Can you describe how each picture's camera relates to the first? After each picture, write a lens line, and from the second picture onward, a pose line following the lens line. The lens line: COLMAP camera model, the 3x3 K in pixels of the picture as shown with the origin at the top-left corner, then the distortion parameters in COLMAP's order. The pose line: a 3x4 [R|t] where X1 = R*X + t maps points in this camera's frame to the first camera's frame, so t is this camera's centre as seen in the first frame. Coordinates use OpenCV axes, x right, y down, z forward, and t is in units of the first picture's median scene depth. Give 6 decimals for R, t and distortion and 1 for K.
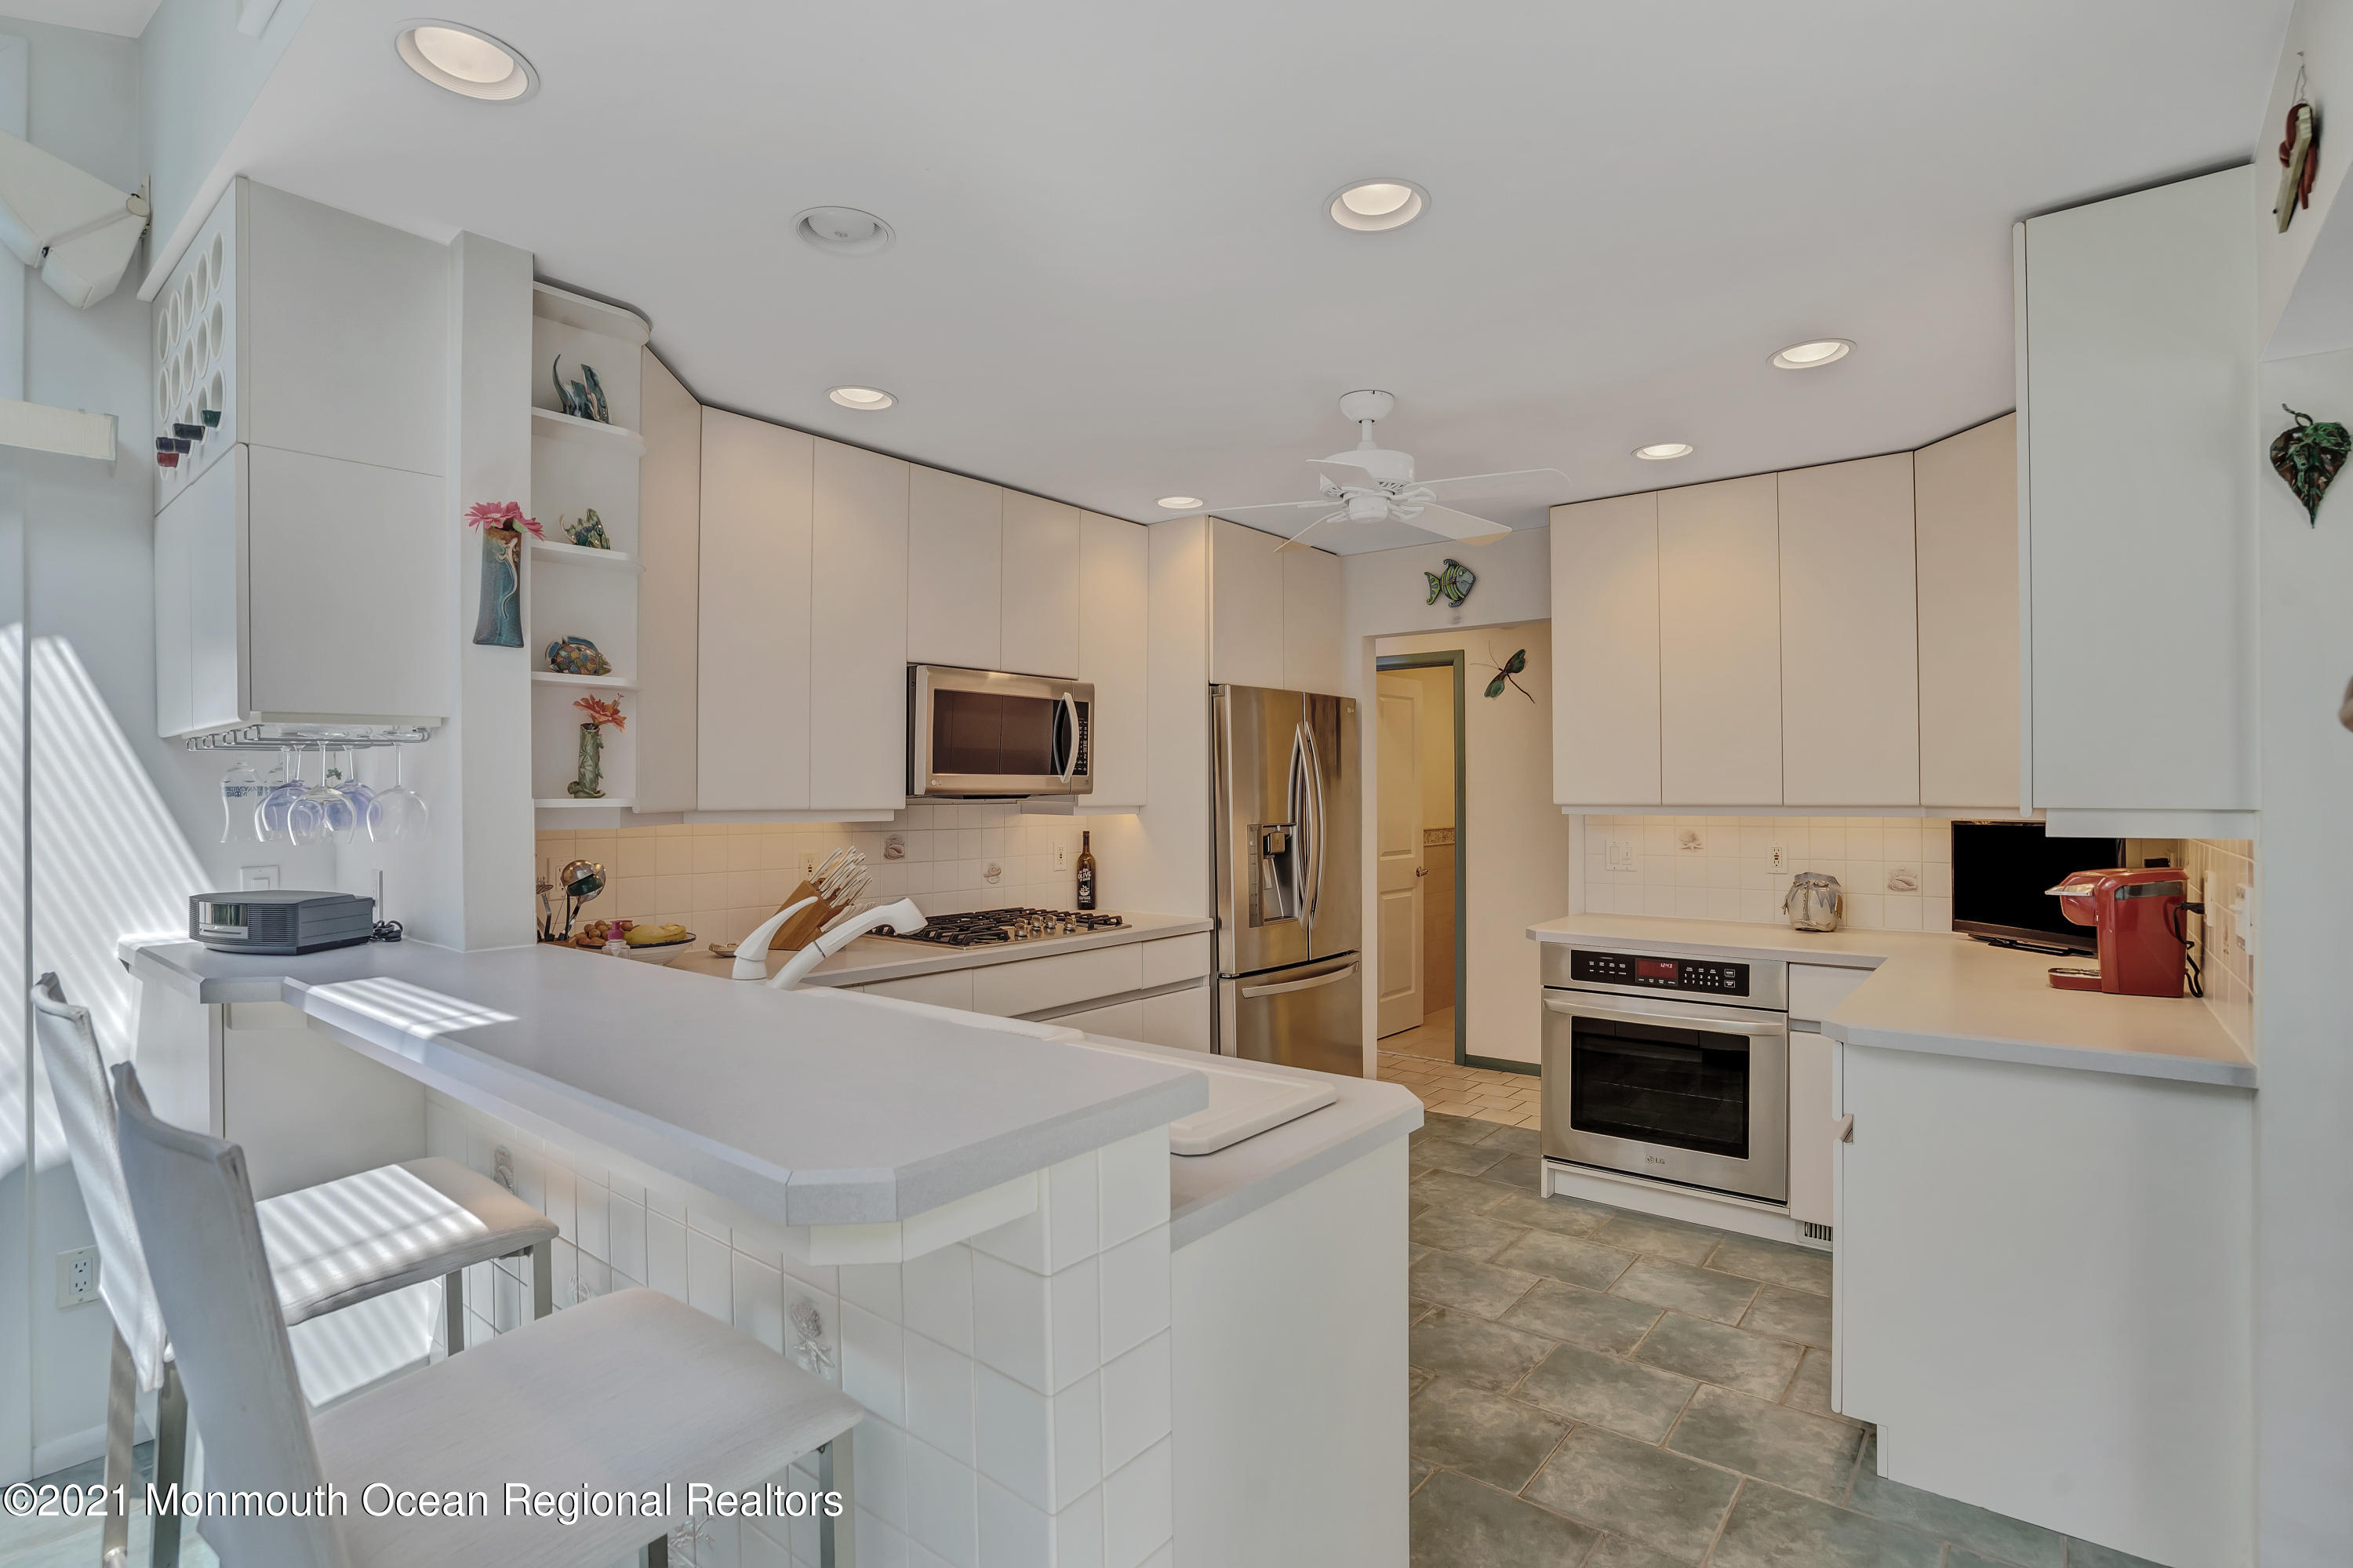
lens RADIAL K [[1124.9, 0, 1179.5], [0, 1124.9, 785.9], [0, 0, 1]] dist [-0.069914, 0.030257]
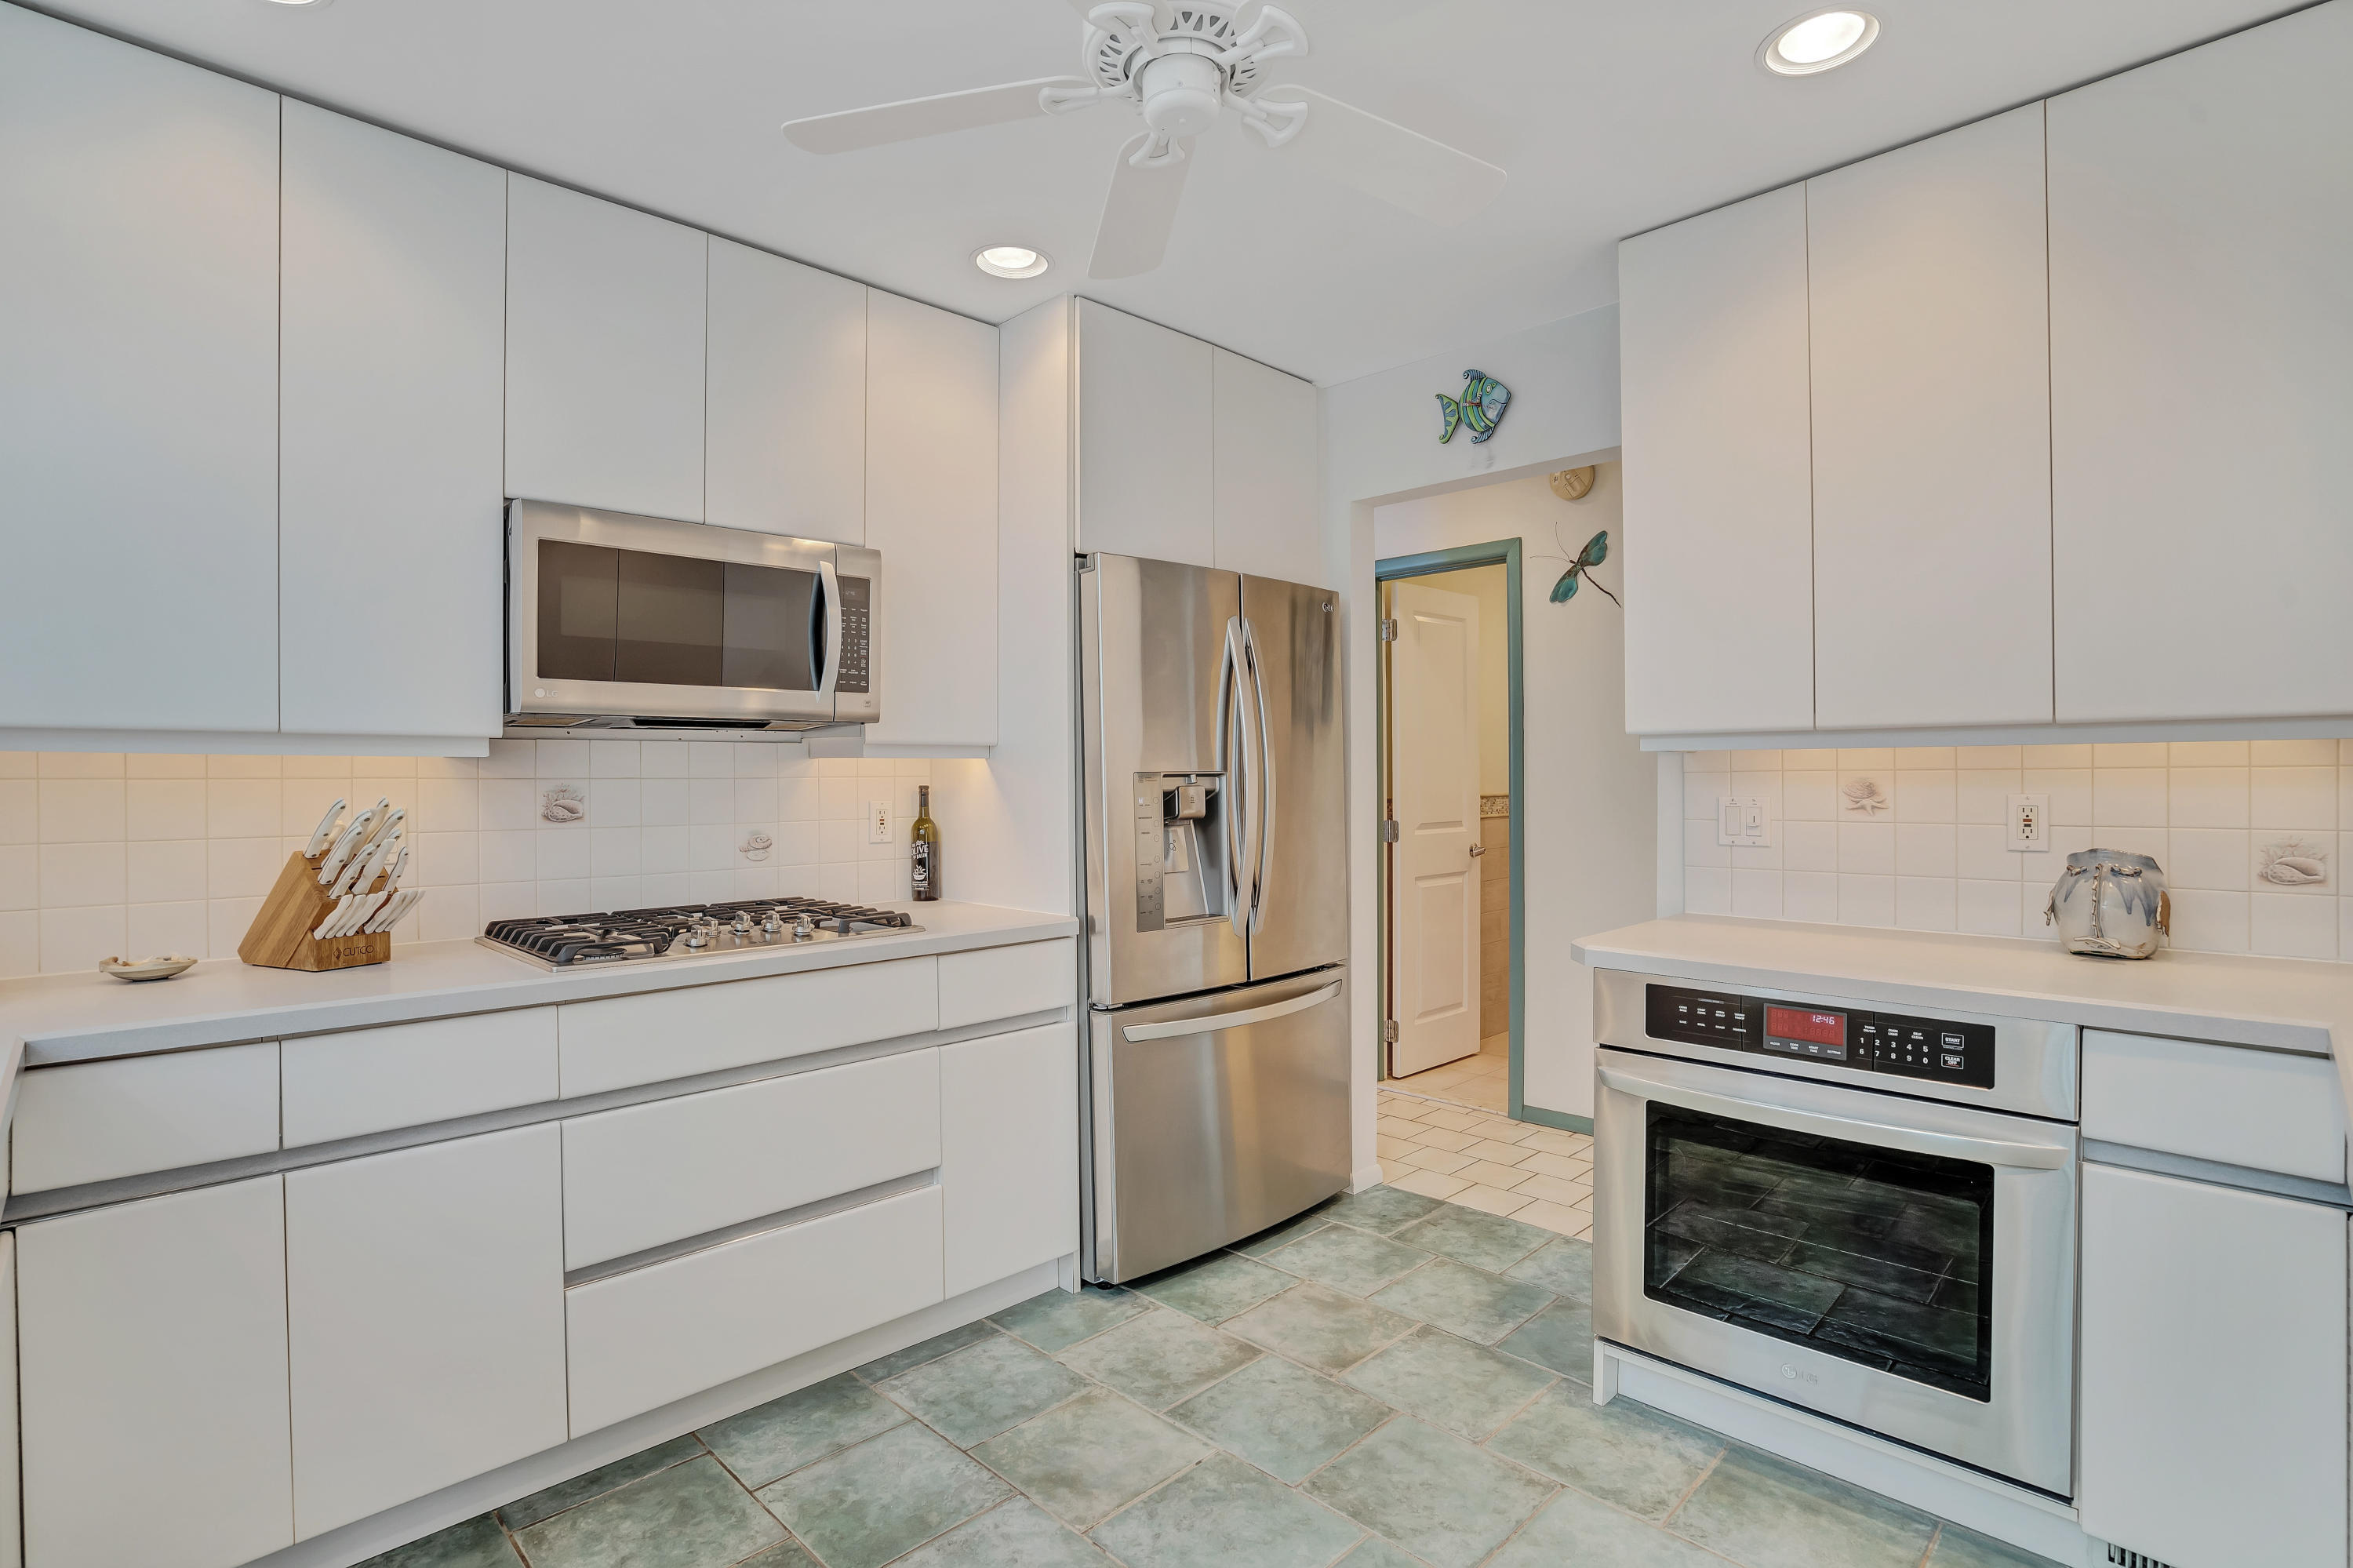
lens RADIAL K [[1124.9, 0, 1179.5], [0, 1124.9, 785.9], [0, 0, 1]] dist [-0.069914, 0.030257]
pose [[0.994096, -0.002319, -0.108482, 0.167360], [0.004059, 0.999867, 0.015827, 0.034841], [0.108431, -0.016174, 0.993972, 0.393193]]
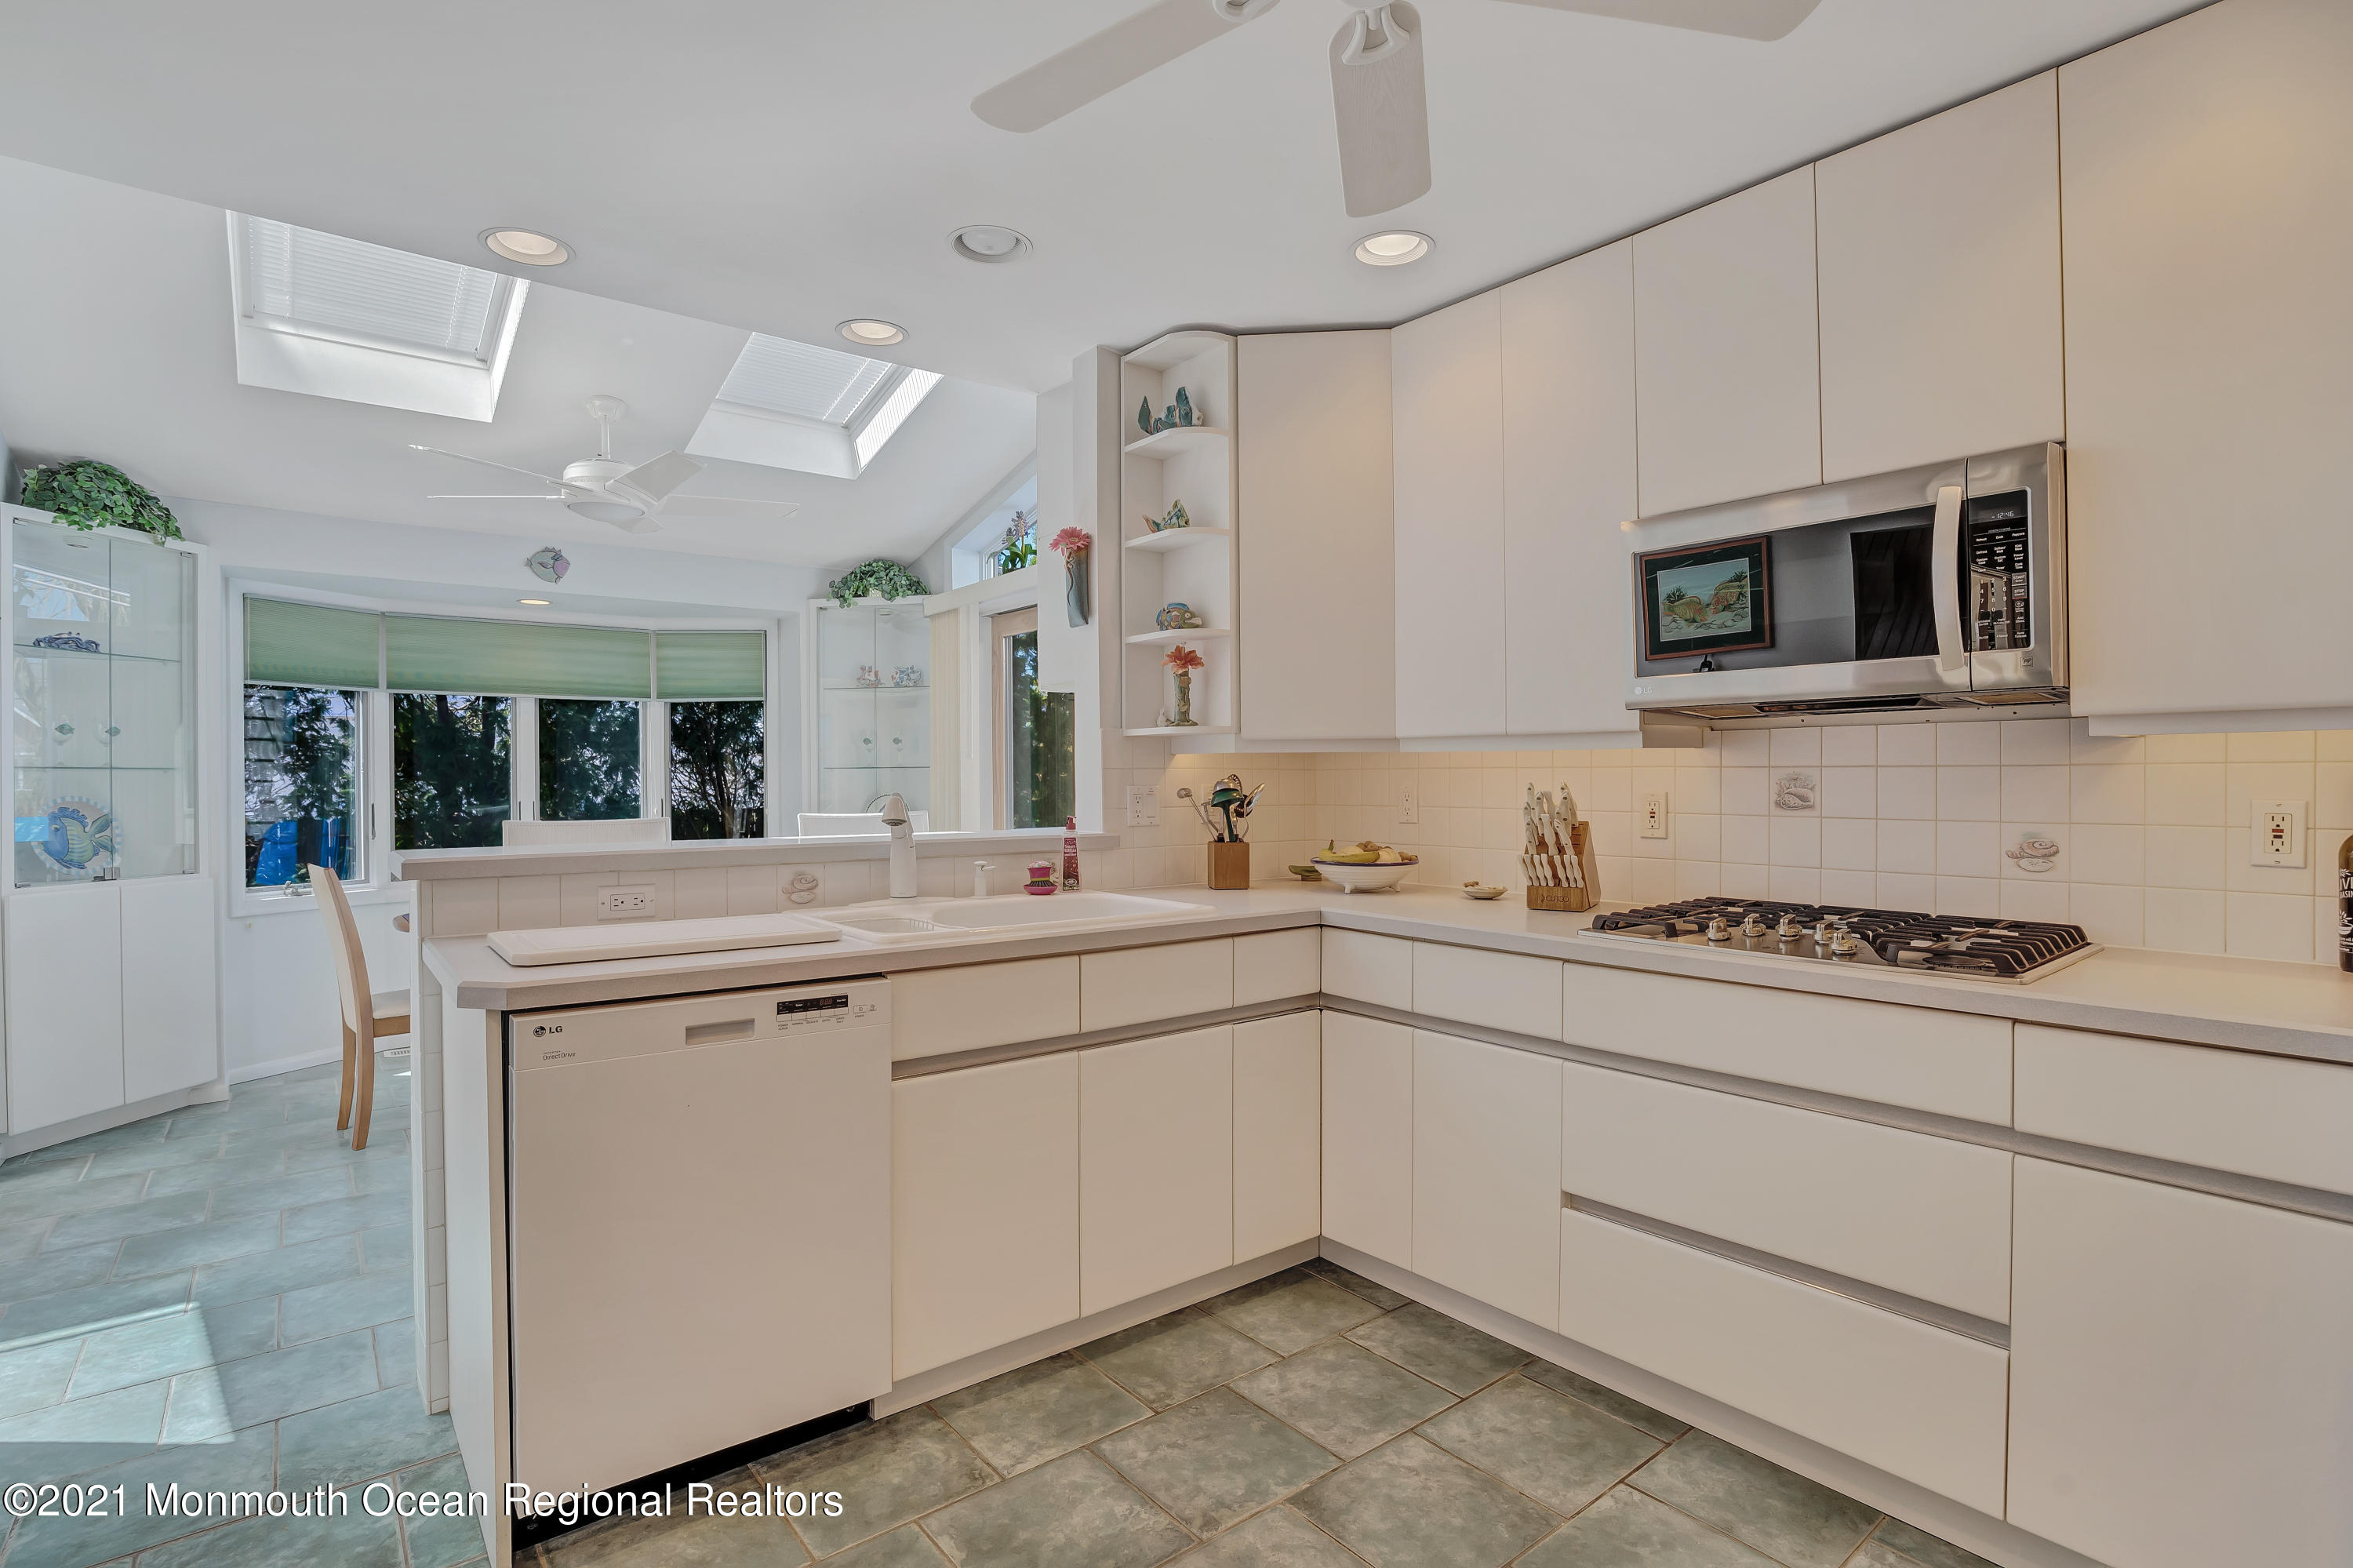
lens RADIAL K [[1124.9, 0, 1179.5], [0, 1124.9, 785.9], [0, 0, 1]] dist [-0.069914, 0.030257]
pose [[-0.216799, 0.012700, -0.976134, 0.441296], [0.011887, 0.999876, 0.010369, 0.039436], [0.976144, -0.009355, -0.216923, 0.772780]]
